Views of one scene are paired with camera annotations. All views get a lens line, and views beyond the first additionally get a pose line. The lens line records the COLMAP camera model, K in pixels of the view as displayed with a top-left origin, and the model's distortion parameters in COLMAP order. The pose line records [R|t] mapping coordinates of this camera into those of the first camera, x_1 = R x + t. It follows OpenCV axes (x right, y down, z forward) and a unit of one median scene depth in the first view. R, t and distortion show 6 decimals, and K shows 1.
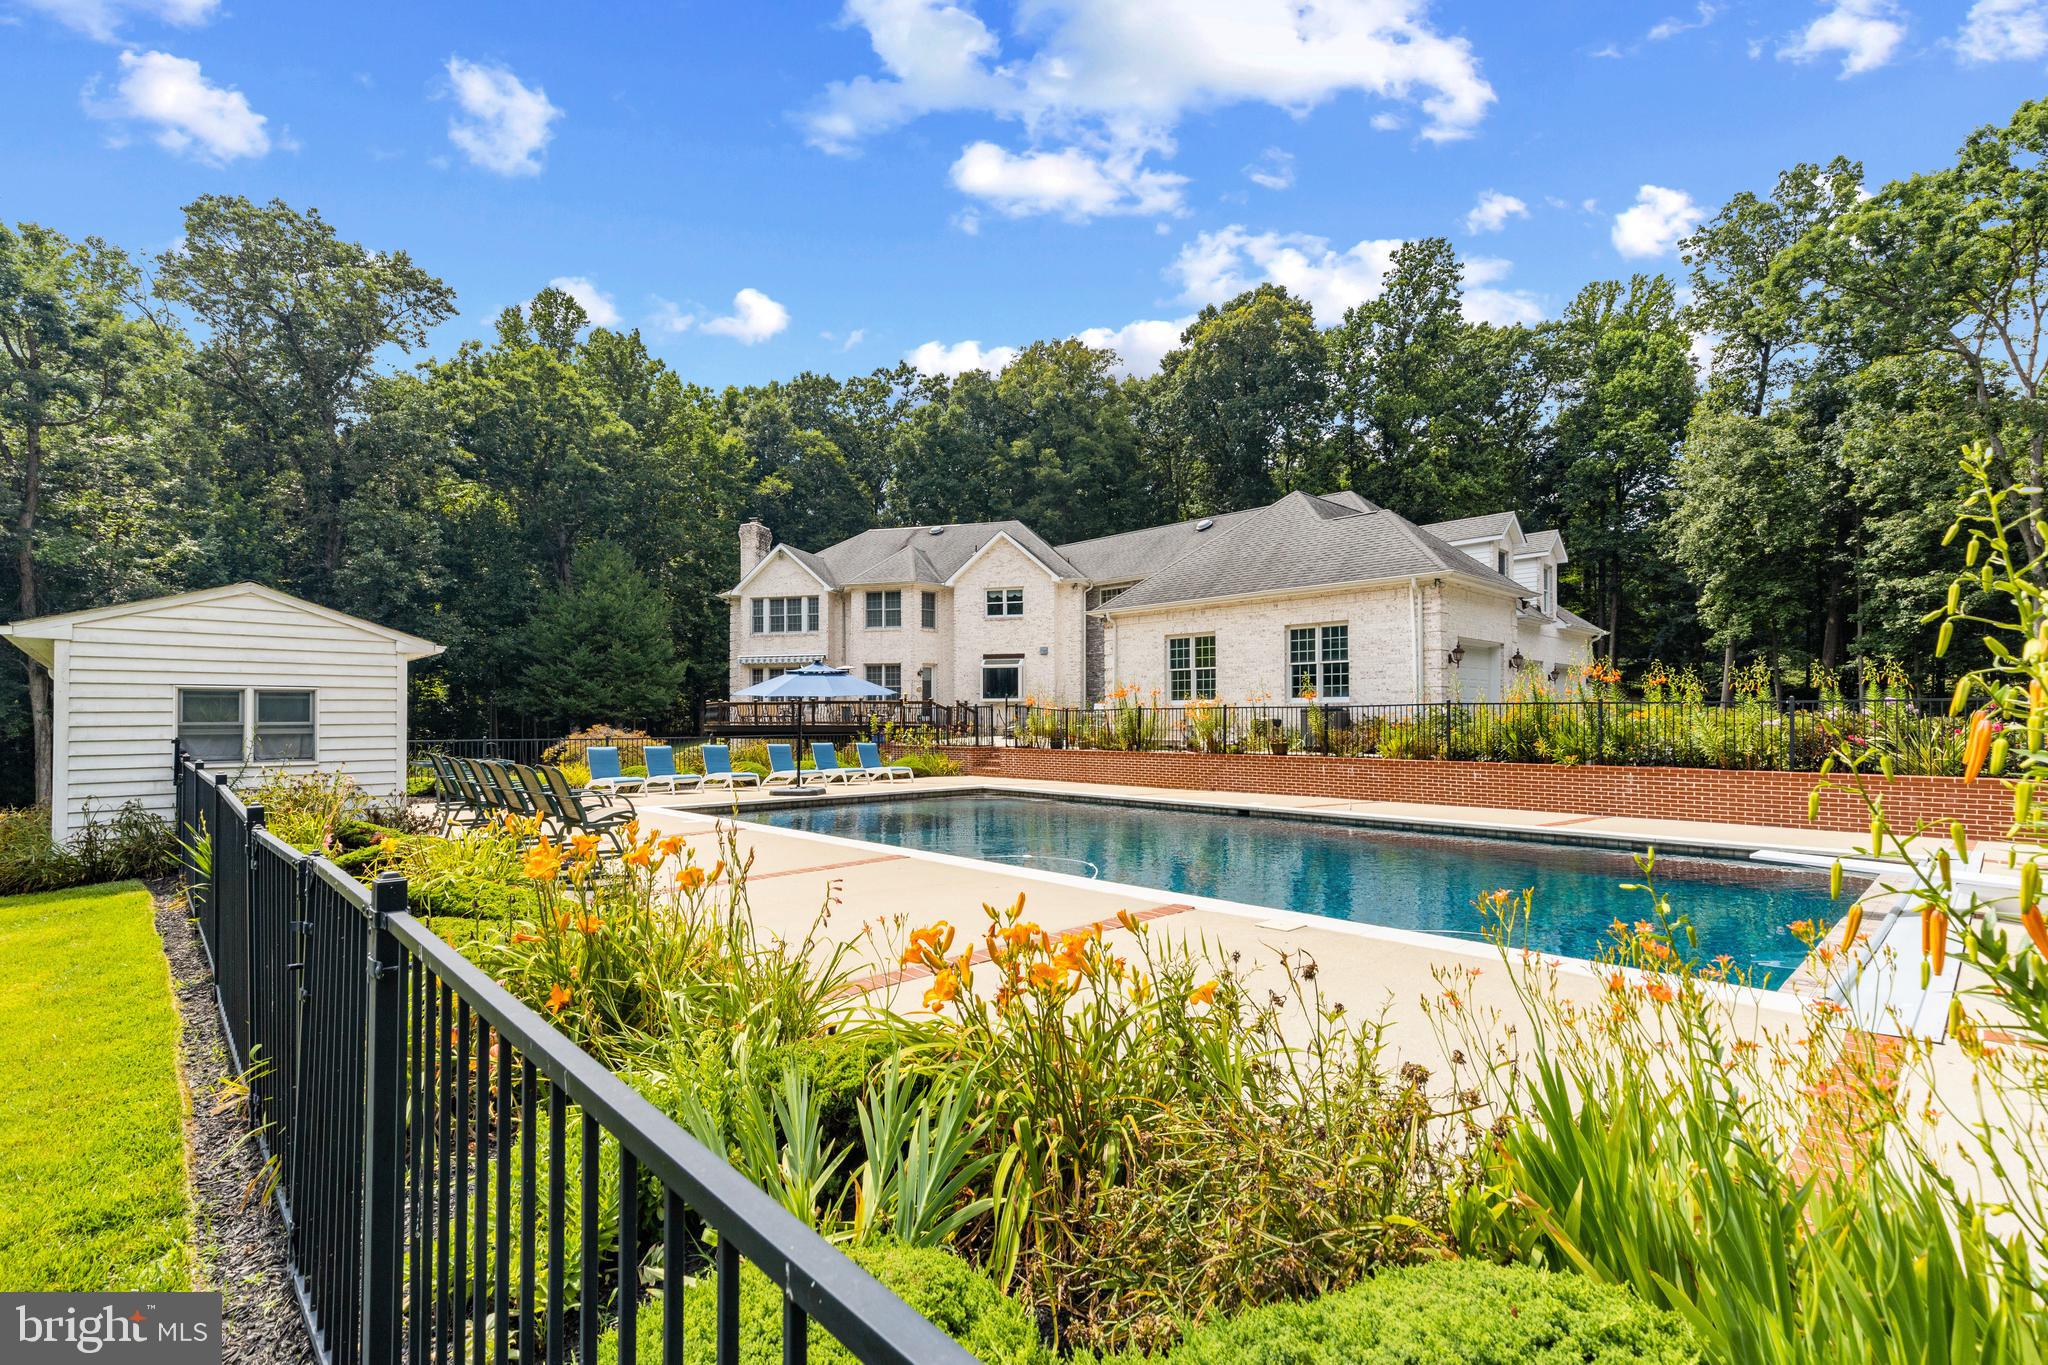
lens RADIAL K [[948.9, 0, 1023.7], [0, 948.9, 692.5], [0, 0, 1]] dist [0.000687, 0.000671]
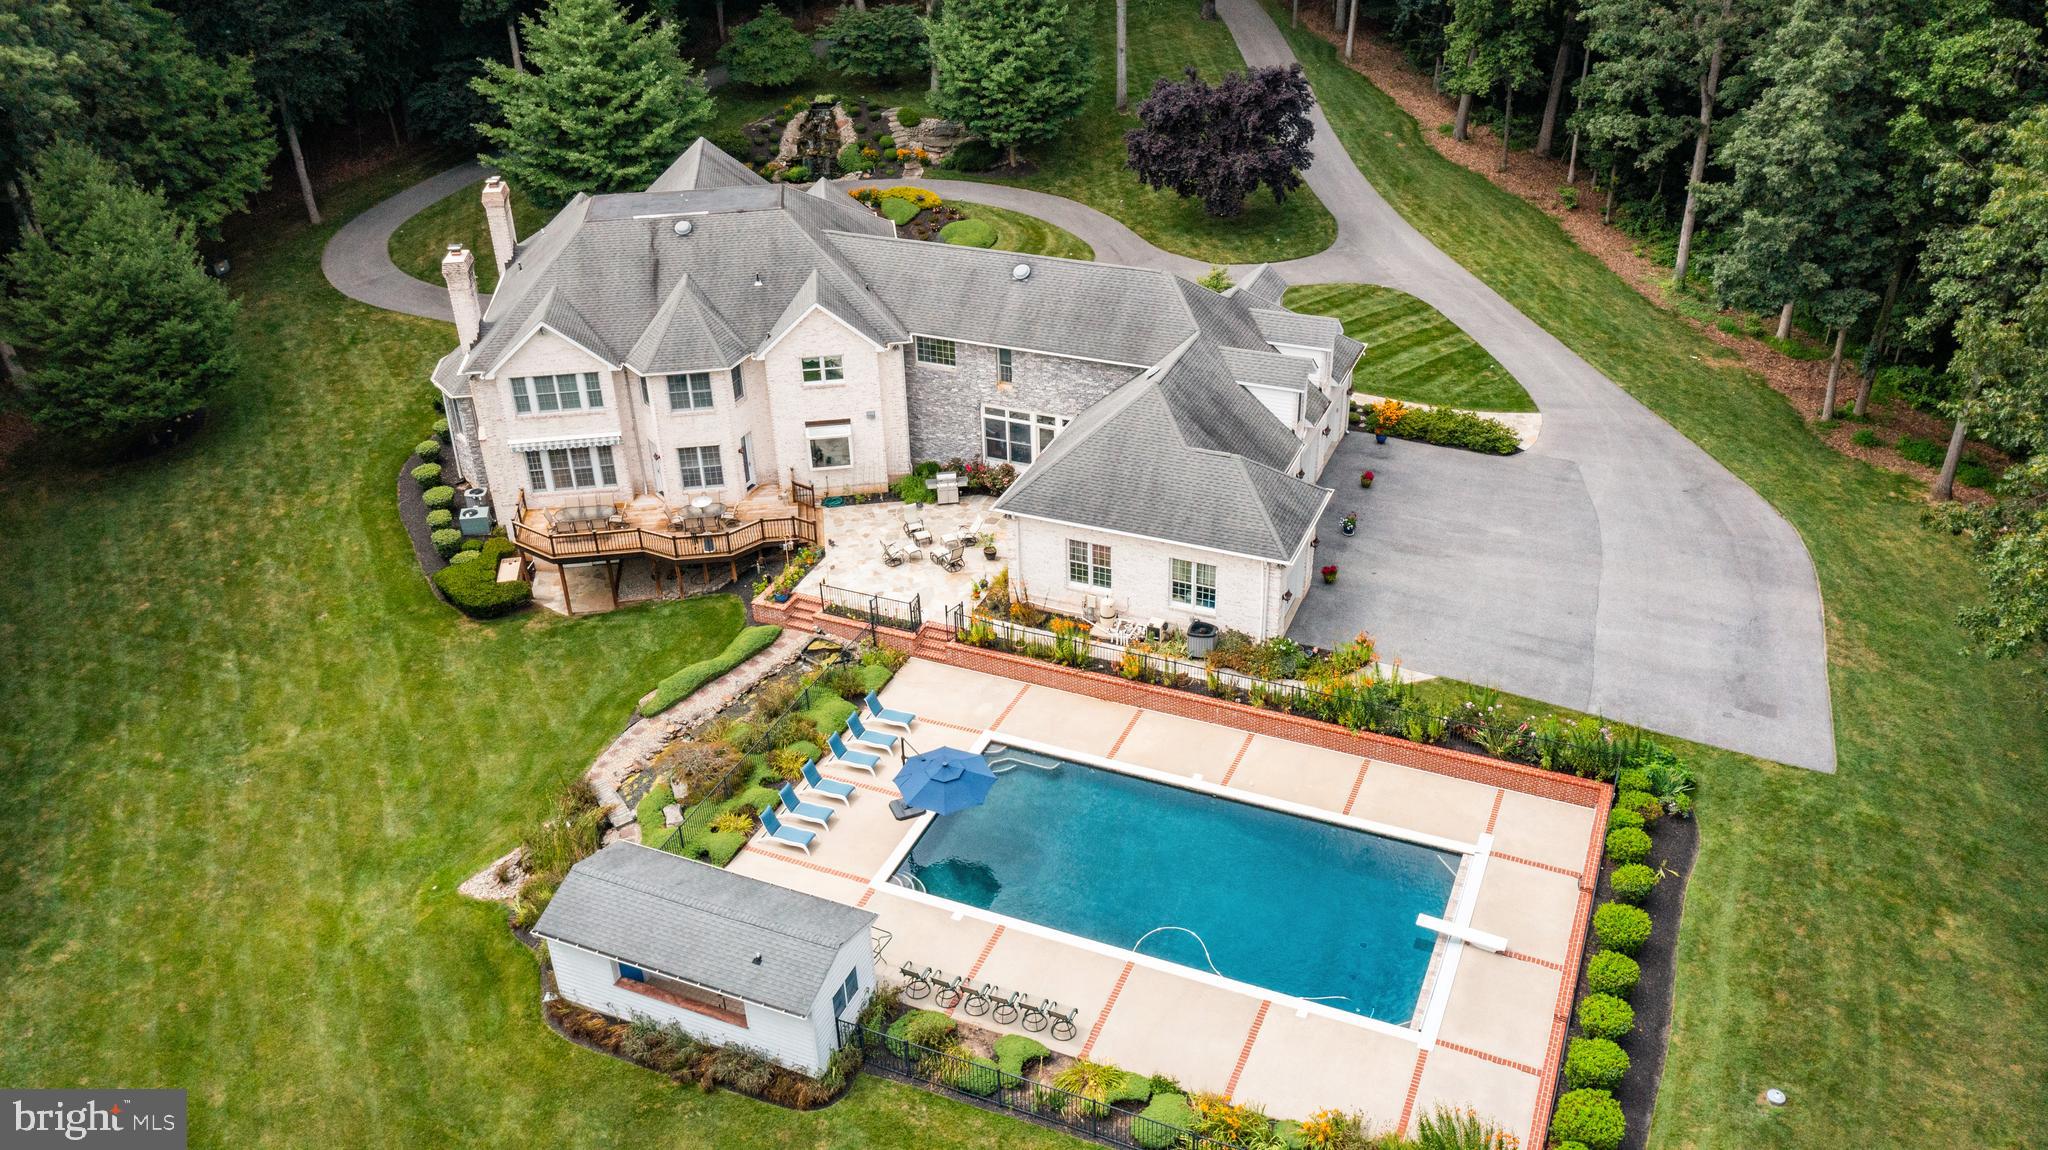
lens RADIAL K [[1629.9, 0, 1021.1], [0, 1629.9, 569.9], [0, 0, 1]] dist [-0.006829, 0.016737]
pose [[0.918312, -0.225395, 0.325424, -0.250616], [0.016714, 0.843415, 0.537002, -0.483757], [-0.395505, -0.487696, 0.778285, -0.268753]]
